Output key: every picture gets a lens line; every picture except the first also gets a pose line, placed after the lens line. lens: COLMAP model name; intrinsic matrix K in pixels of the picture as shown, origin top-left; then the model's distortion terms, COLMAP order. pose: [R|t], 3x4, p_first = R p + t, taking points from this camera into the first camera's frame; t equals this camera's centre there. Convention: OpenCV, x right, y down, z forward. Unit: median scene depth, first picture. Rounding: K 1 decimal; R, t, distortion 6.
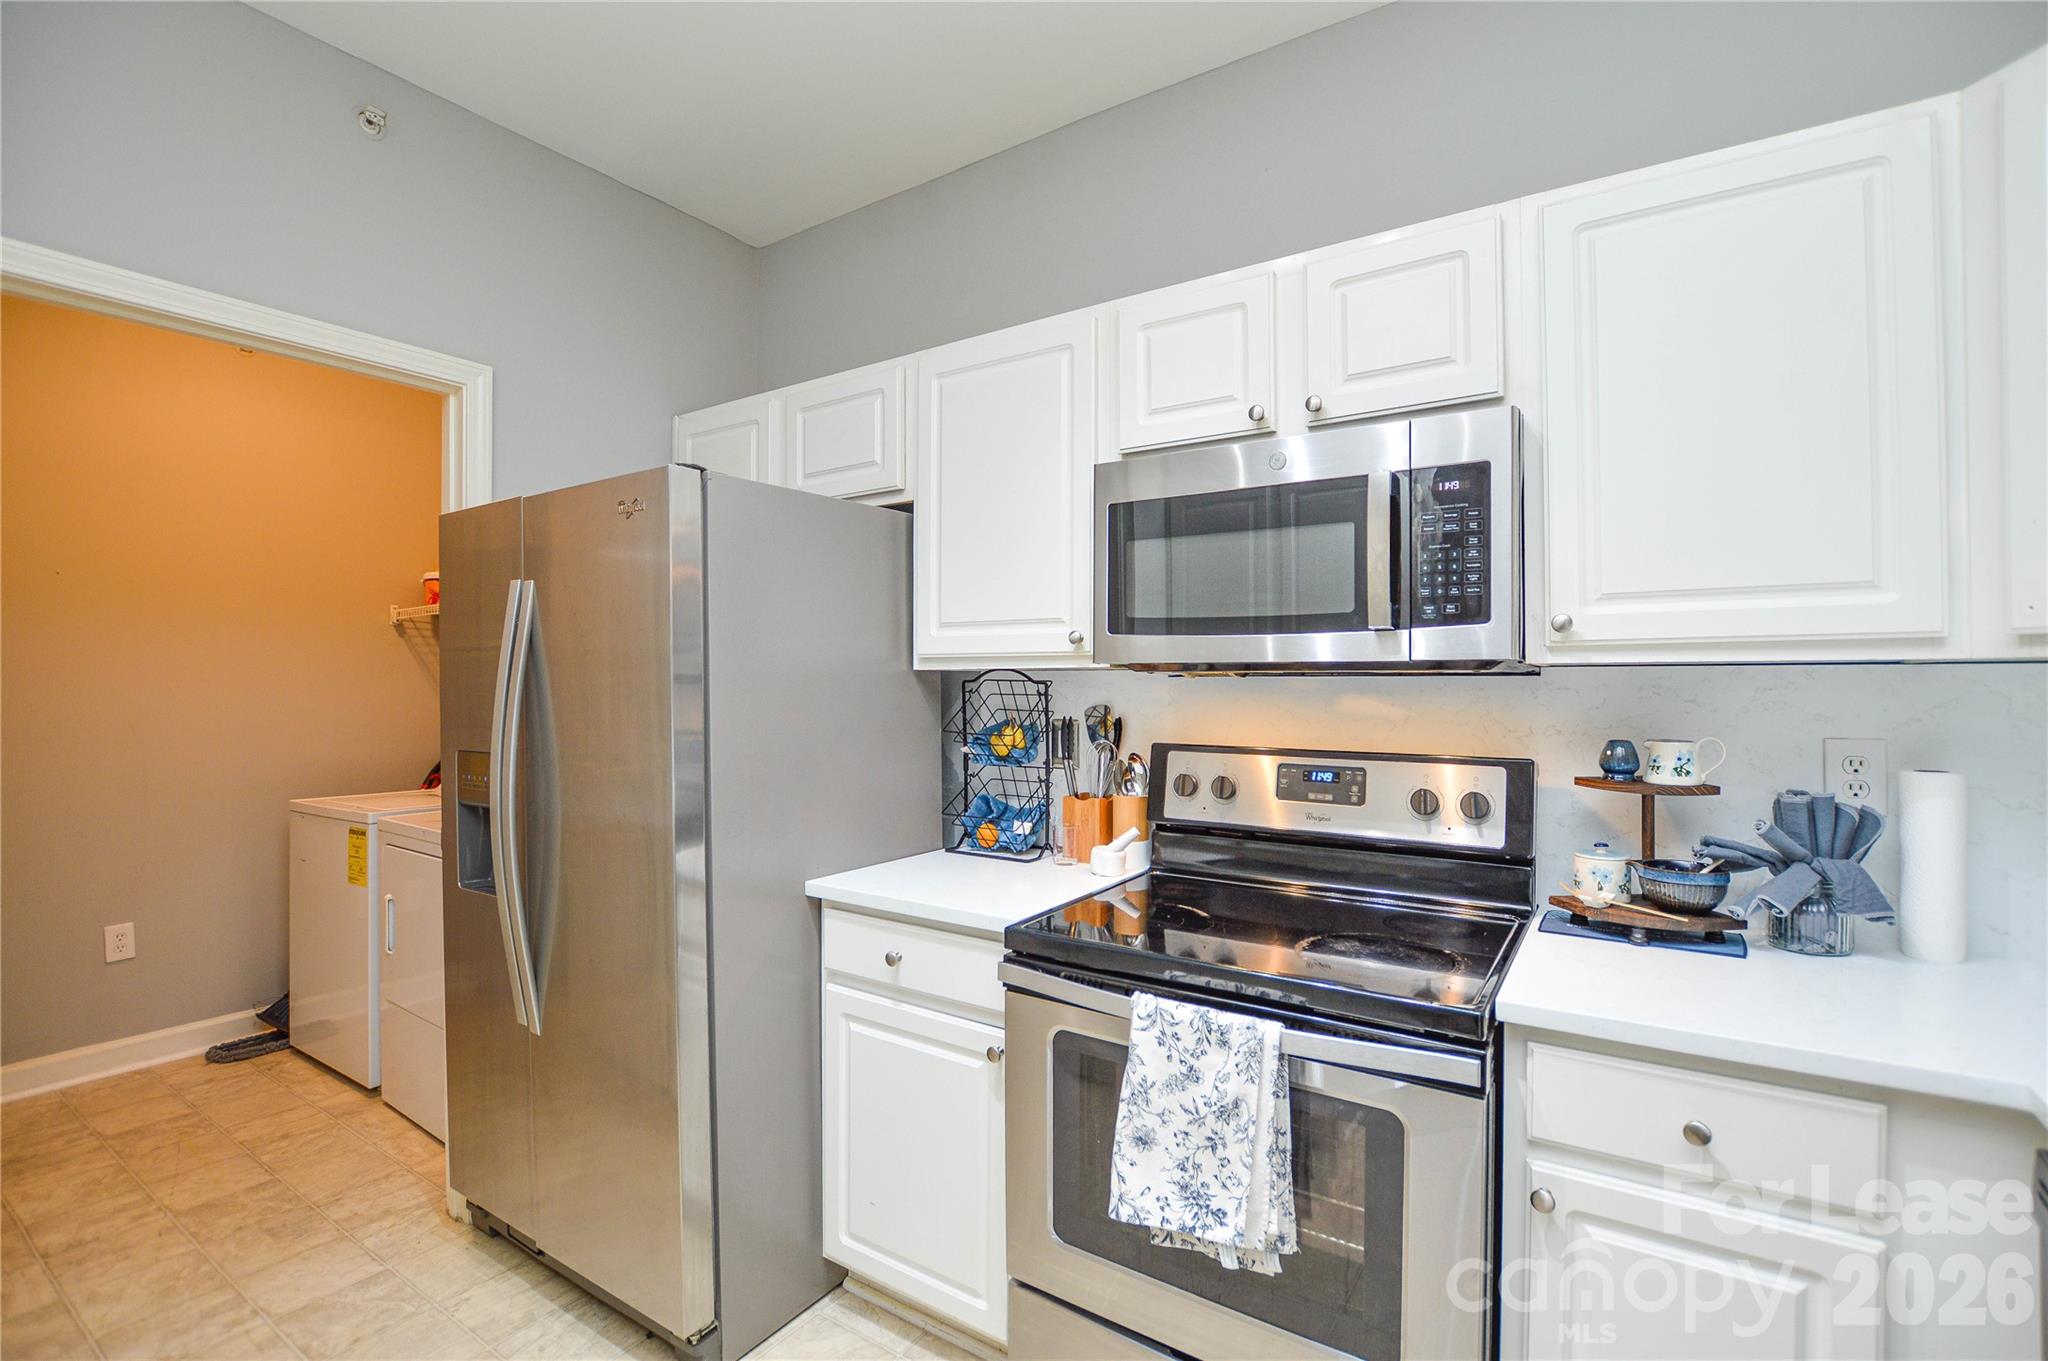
lens RADIAL K [[941.0, 0, 1020.1], [0, 941.0, 676.8], [0, 0, 1]] dist [-0.025138, 0.000715]
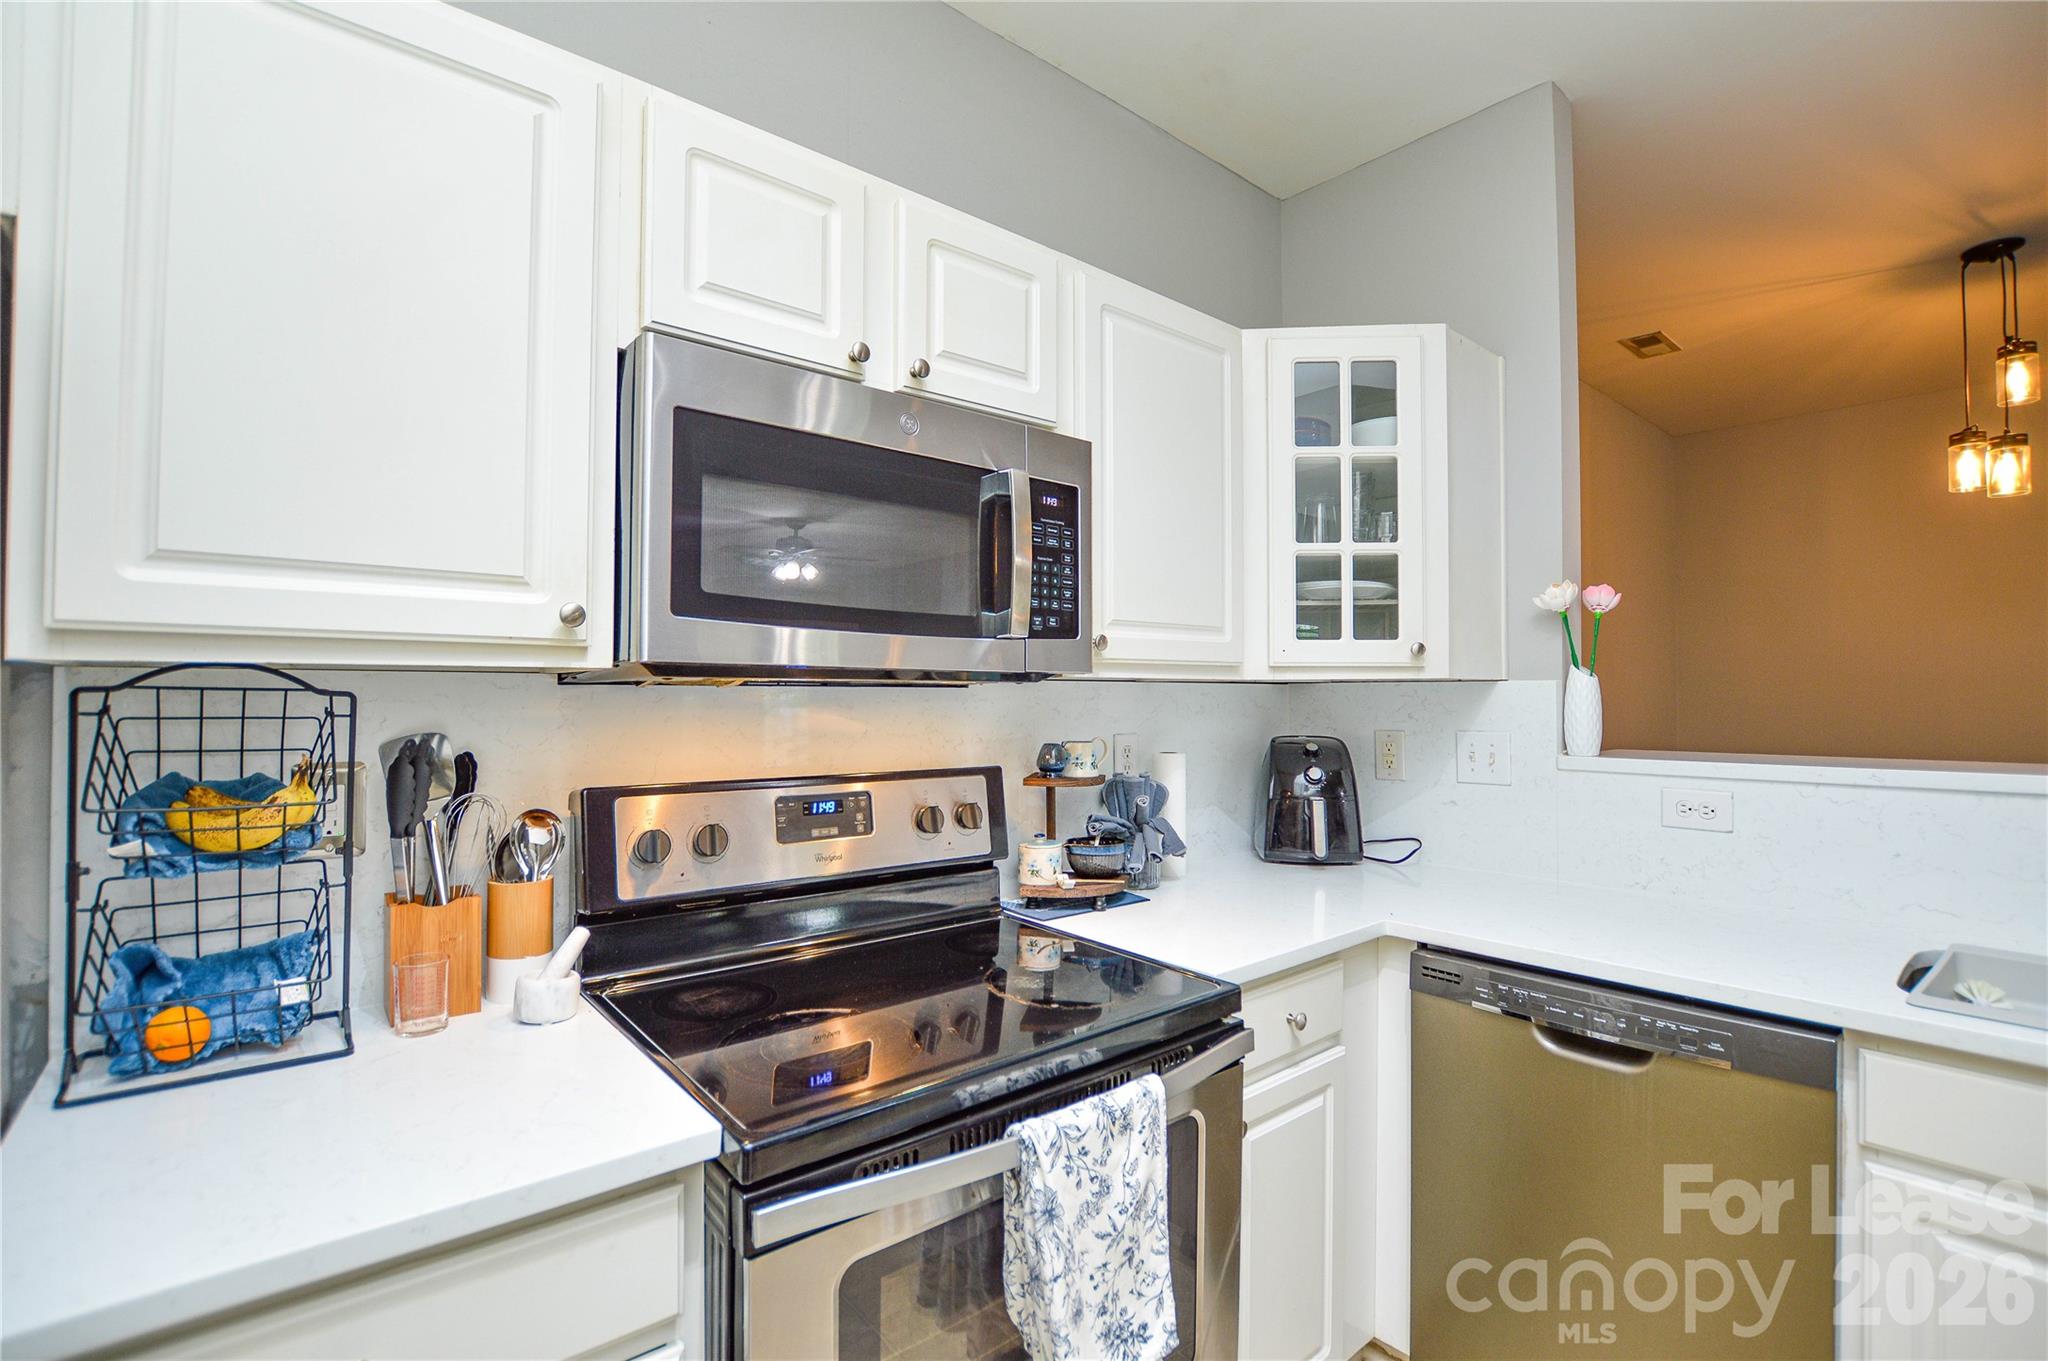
lens RADIAL K [[924.0, 0, 1026.3], [0, 924.0, 684.5], [0, 0, 1]] dist [-0.026682, 0.001507]
pose [[0.268441, 0.012041, 0.963221, -0.524942], [-0.005491, 0.999925, -0.010970, 0.006920], [-0.963280, -0.002345, 0.268487, 0.765174]]
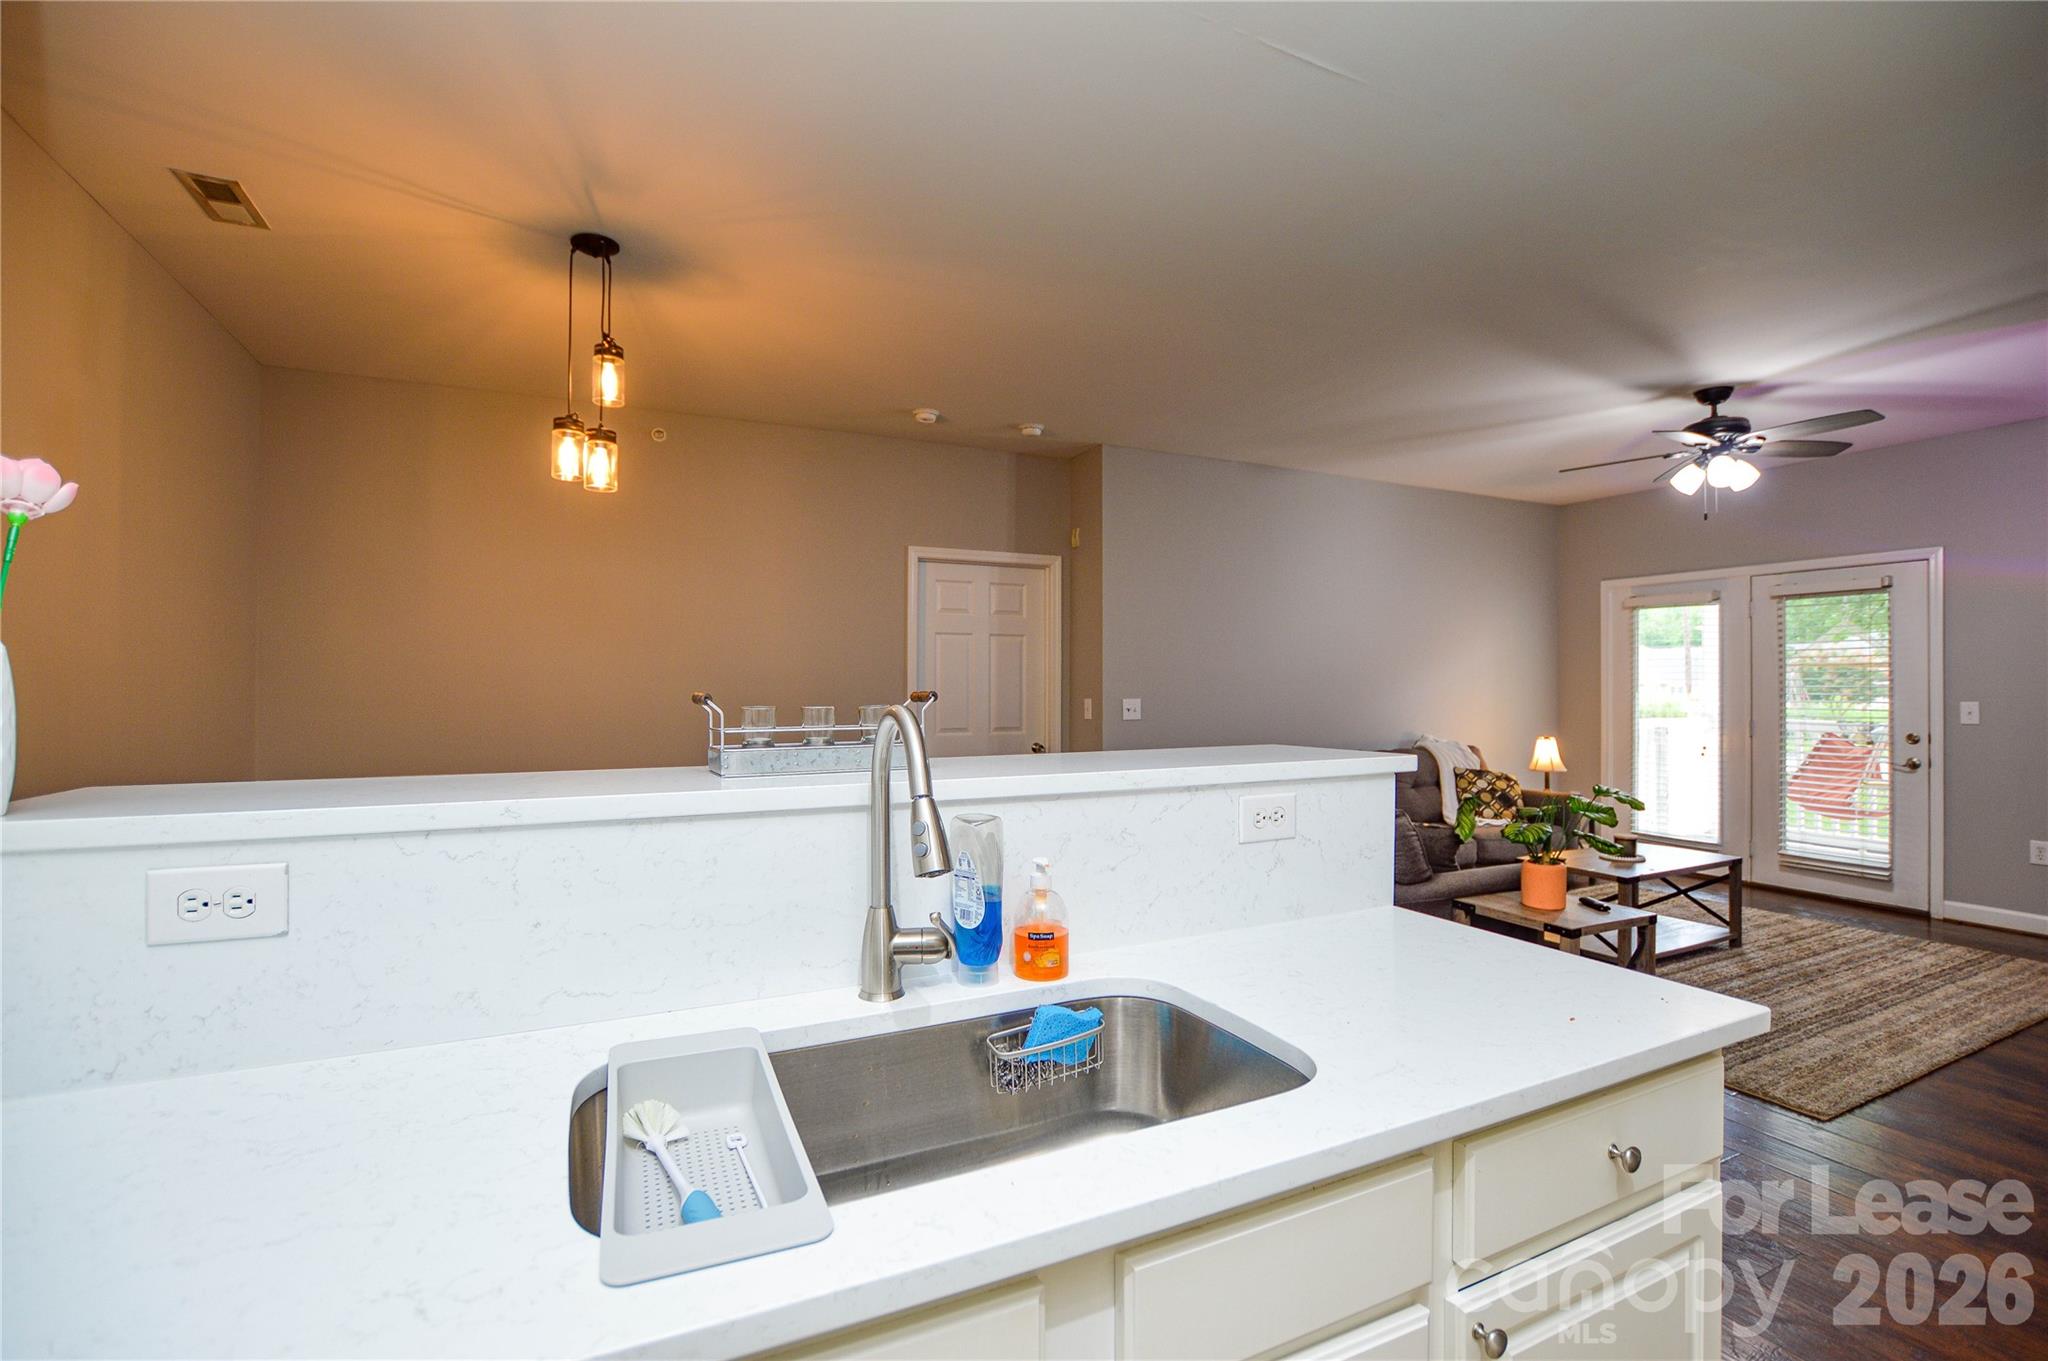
lens RADIAL K [[913.7, 0, 1019.4], [0, 913.7, 683.0], [0, 0, 1]] dist [-0.032438, 0.004548]
pose [[-0.859945, 0.003454, 0.510374, 0.094748], [-0.002232, 0.999942, -0.010528, 0.005811], [-0.510381, -0.010192, -0.859888, 0.476622]]
